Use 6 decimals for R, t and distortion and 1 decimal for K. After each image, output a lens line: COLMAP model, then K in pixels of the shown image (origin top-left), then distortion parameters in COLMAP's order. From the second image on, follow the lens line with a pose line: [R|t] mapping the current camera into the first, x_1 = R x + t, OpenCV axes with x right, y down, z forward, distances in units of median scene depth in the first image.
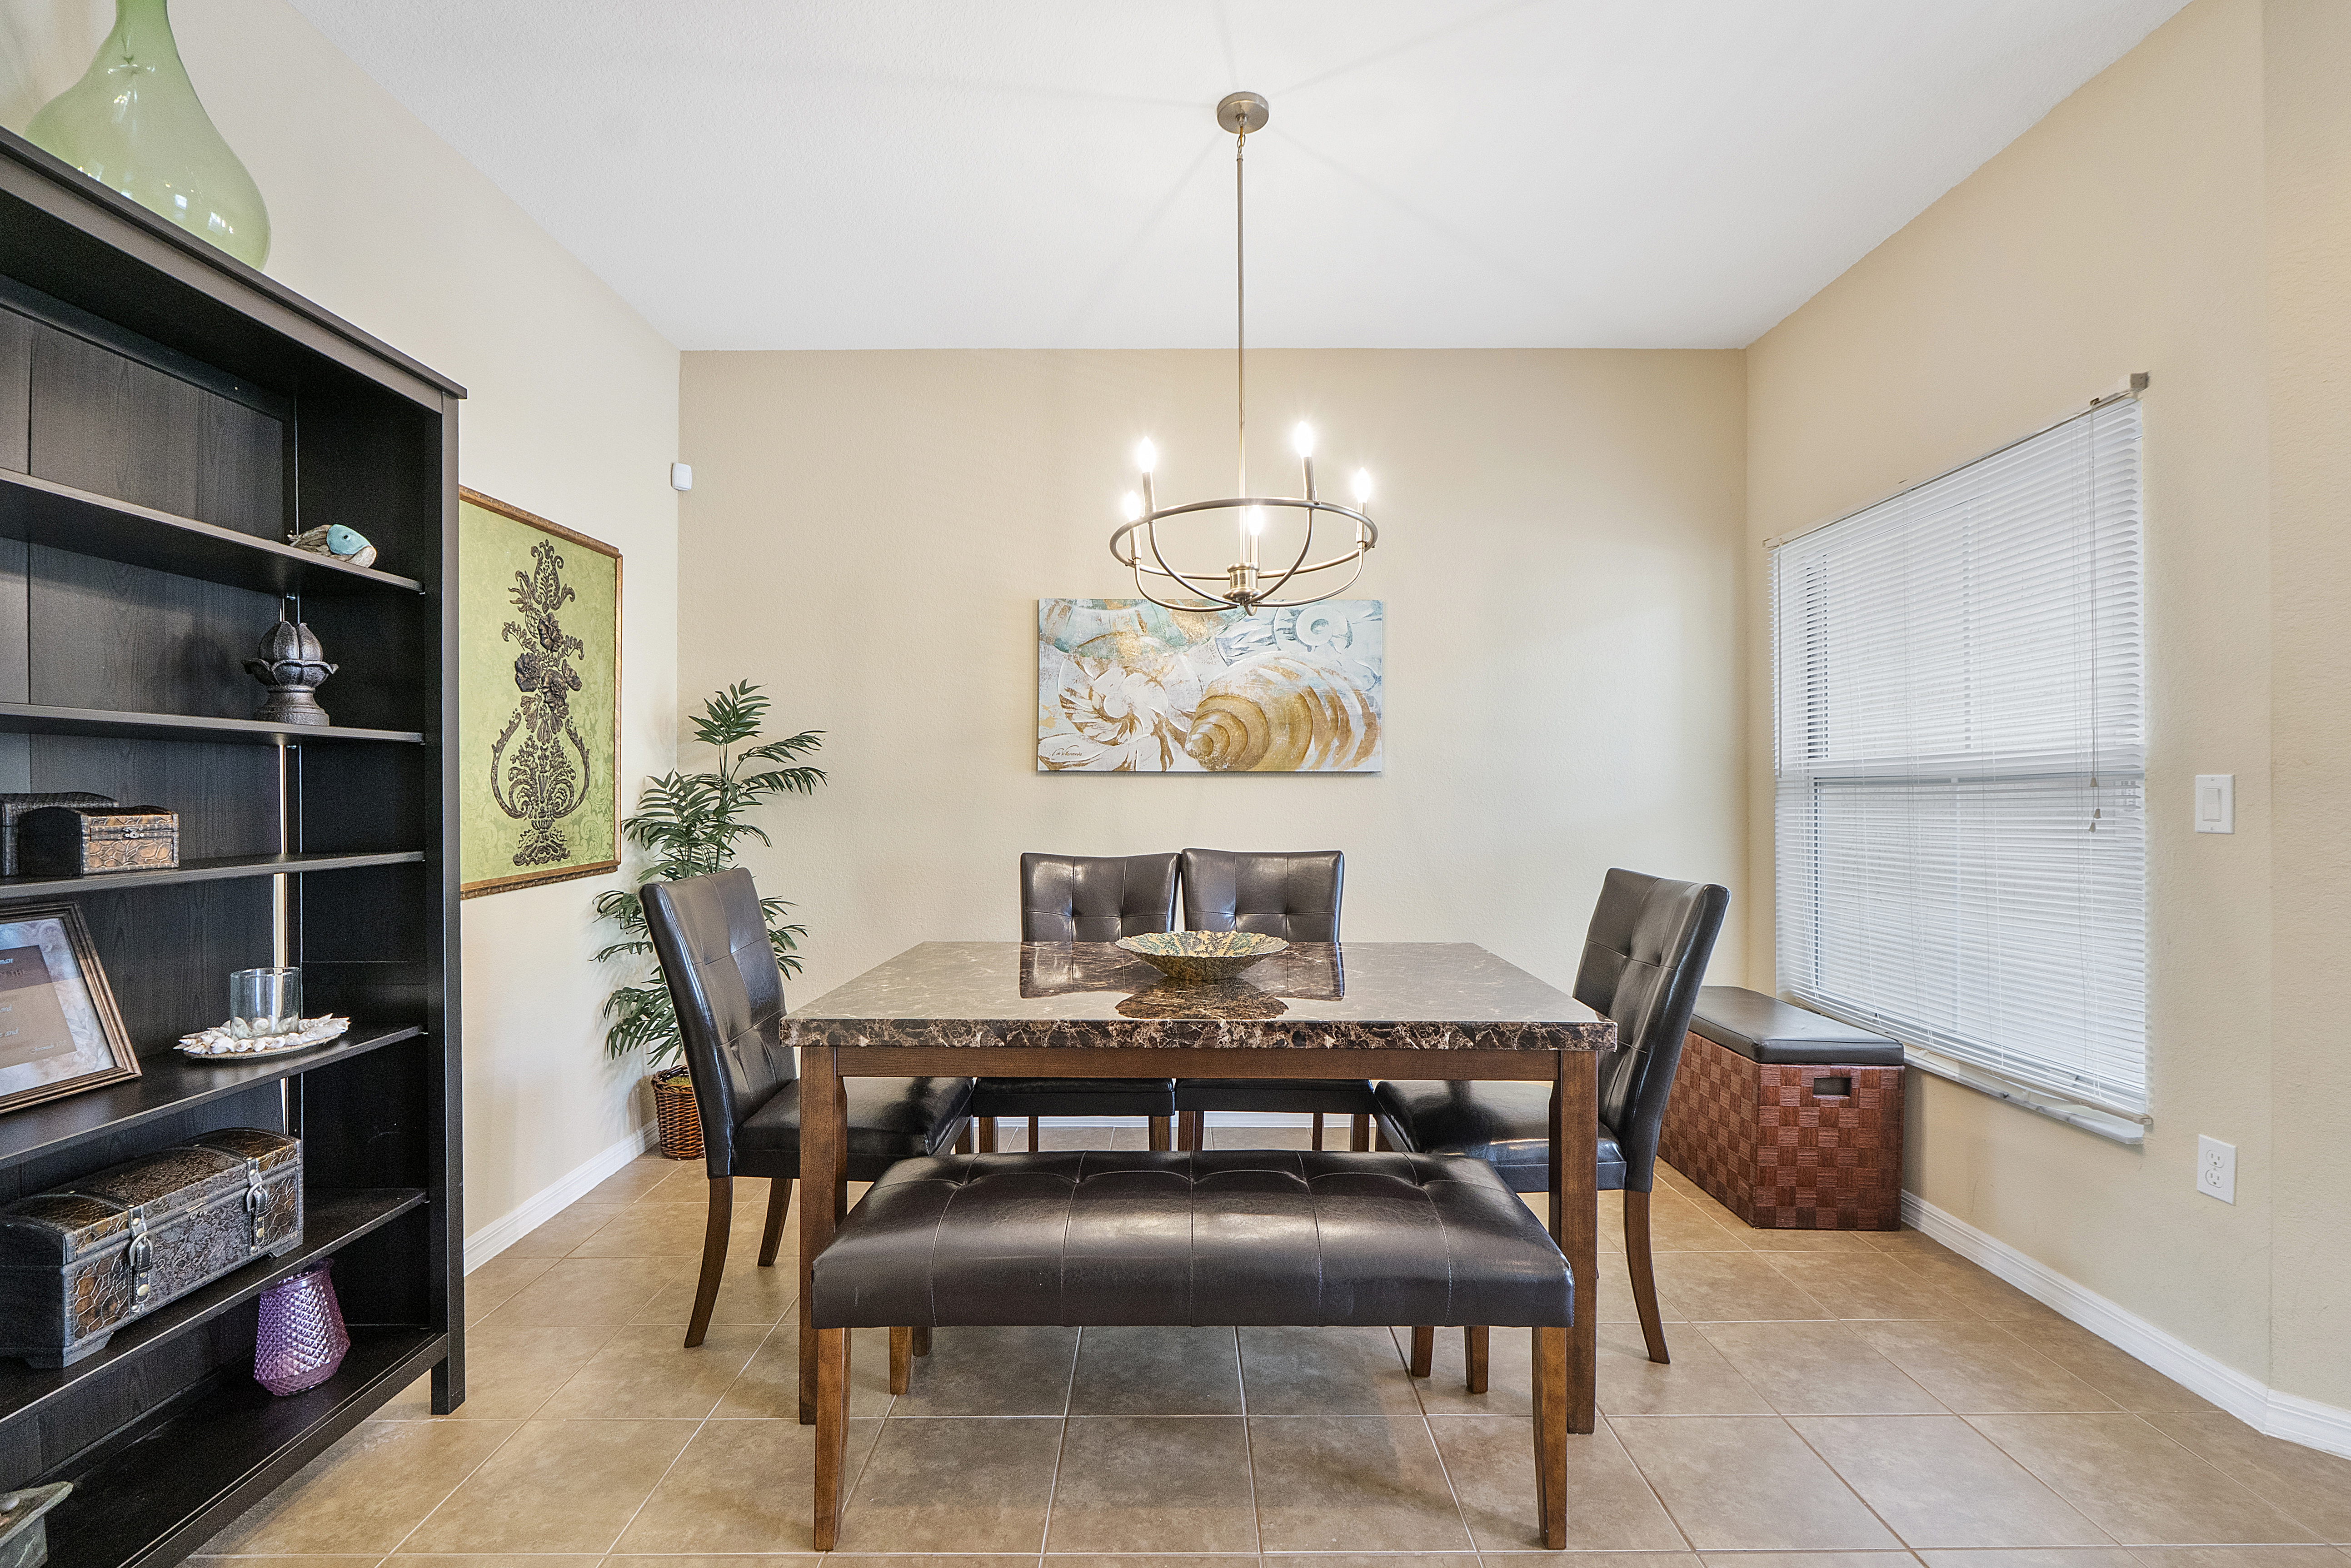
lens RADIAL K [[1004.1, 0, 1166.4], [0, 1004.1, 794.0], [0, 0, 1]] dist [-0.008633, -0.000037]
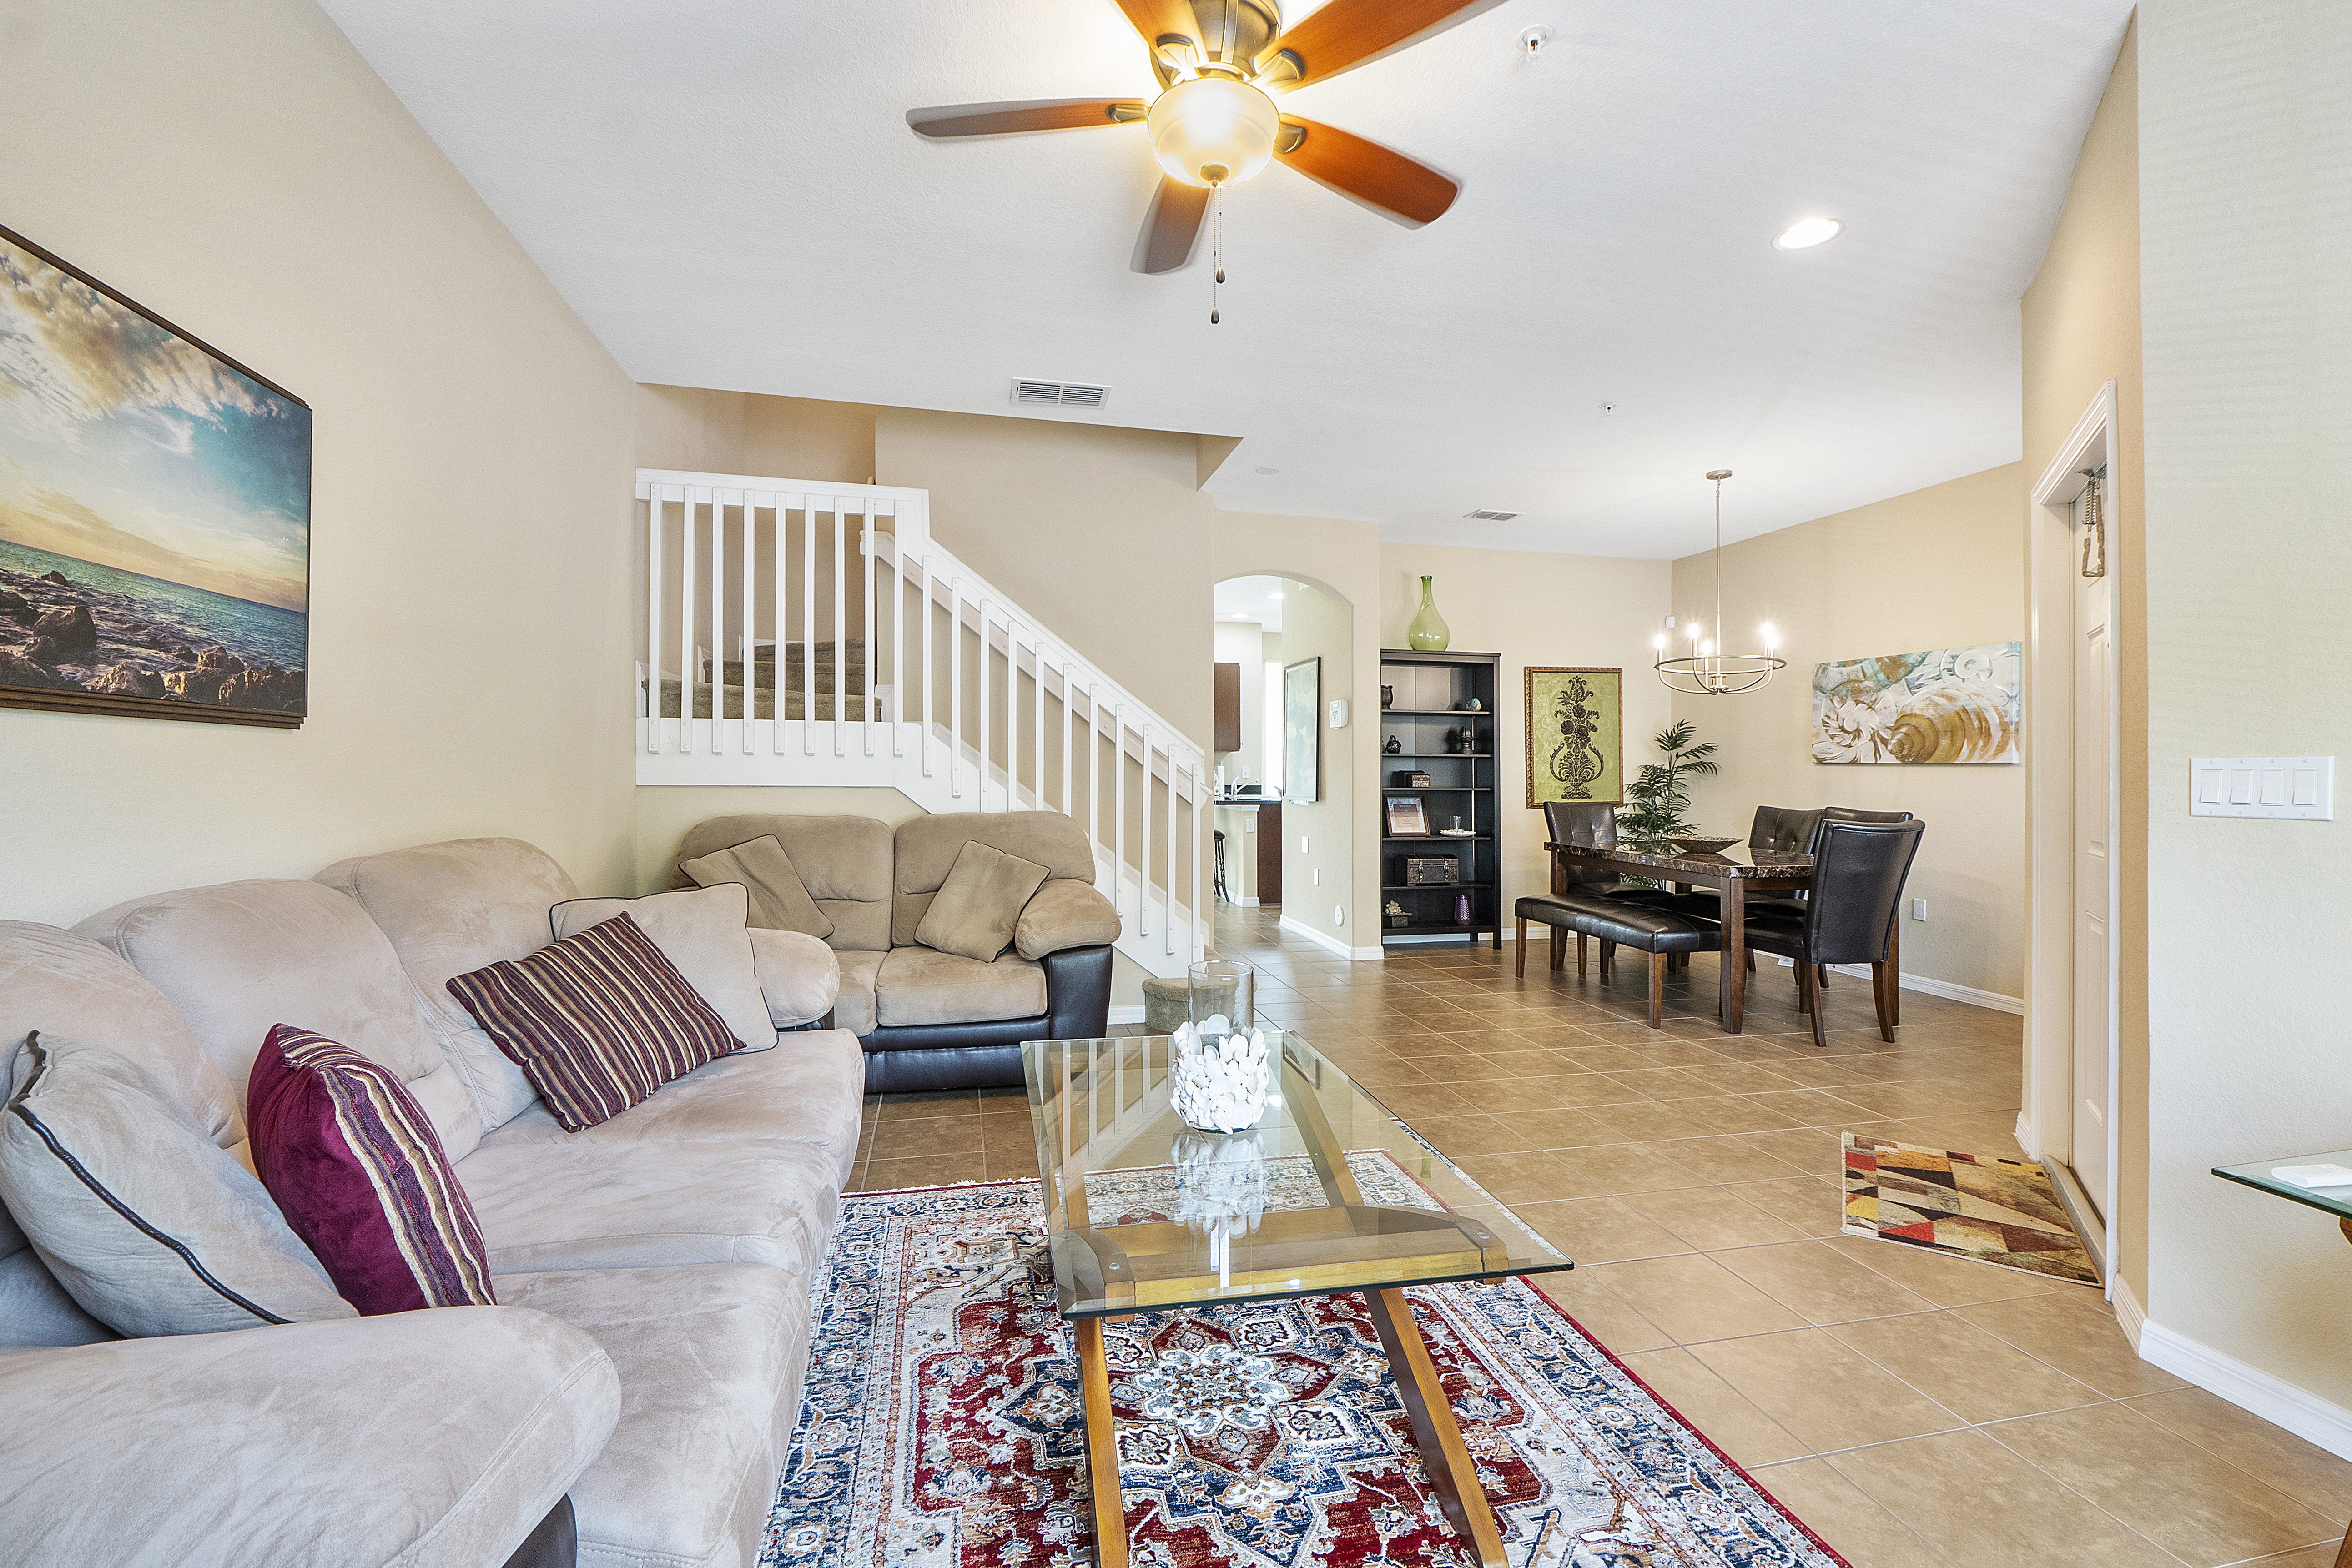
lens RADIAL K [[1004.6, 0, 1172.5], [0, 1004.6, 772.3], [0, 0, 1]] dist [-0.008633, -0.000037]
pose [[0.211029, 0.009638, -0.977432, 1.361773], [-0.008896, 0.999929, 0.007939, -0.010784], [0.977439, 0.007020, 0.211099, -0.461510]]
